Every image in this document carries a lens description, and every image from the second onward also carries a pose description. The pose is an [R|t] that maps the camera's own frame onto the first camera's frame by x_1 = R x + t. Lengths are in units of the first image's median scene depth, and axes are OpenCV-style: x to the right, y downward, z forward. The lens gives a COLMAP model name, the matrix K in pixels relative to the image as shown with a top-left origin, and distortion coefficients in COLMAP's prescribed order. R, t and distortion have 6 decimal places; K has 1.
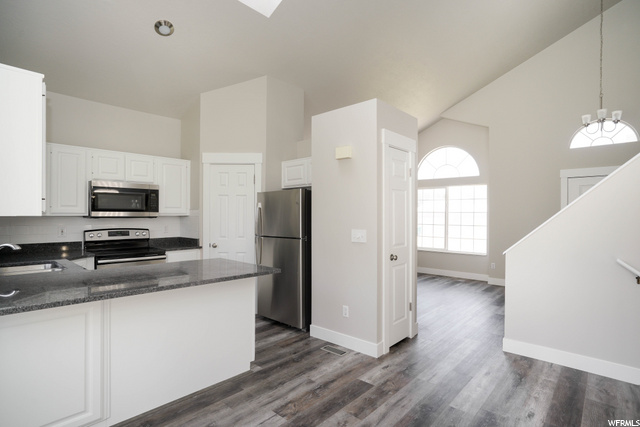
lens RADIAL K [[319.3, 0, 316.7], [0, 319.3, 216.5], [0, 0, 1]] dist [-0.036177, 0.009276]
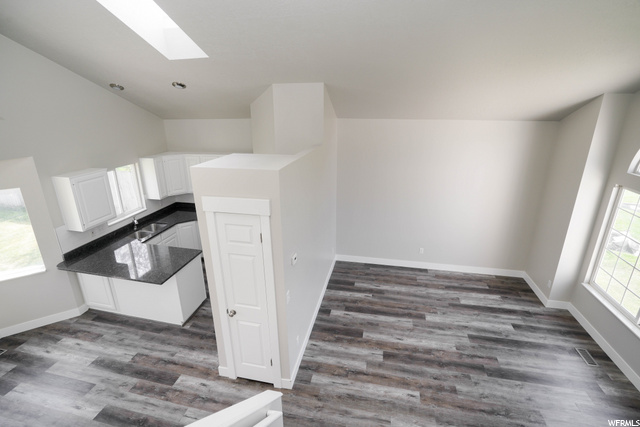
lens RADIAL K [[302.5, 0, 316.5], [0, 302.5, 208.4], [0, 0, 1]] dist [-0.041836, 0.011104]
pose [[0.507477, 0.261968, -0.820877, 0.971491], [0.007646, 0.951257, 0.308303, -0.442034], [0.861631, -0.162734, 0.480738, 0.725453]]
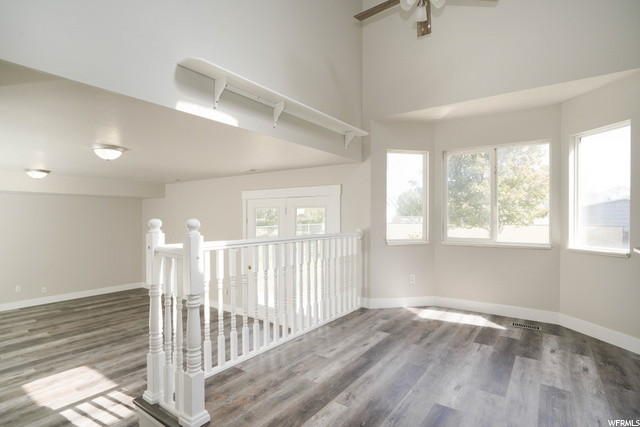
lens RADIAL K [[319.3, 0, 321.5], [0, 319.3, 214.7], [0, 0, 1]] dist [-0.036177, 0.009276]
pose [[-0.991596, -0.011014, -0.128903, 0.398957], [-0.010282, 0.999927, -0.006340, 0.051852], [0.128963, -0.004961, -0.991637, 0.989295]]
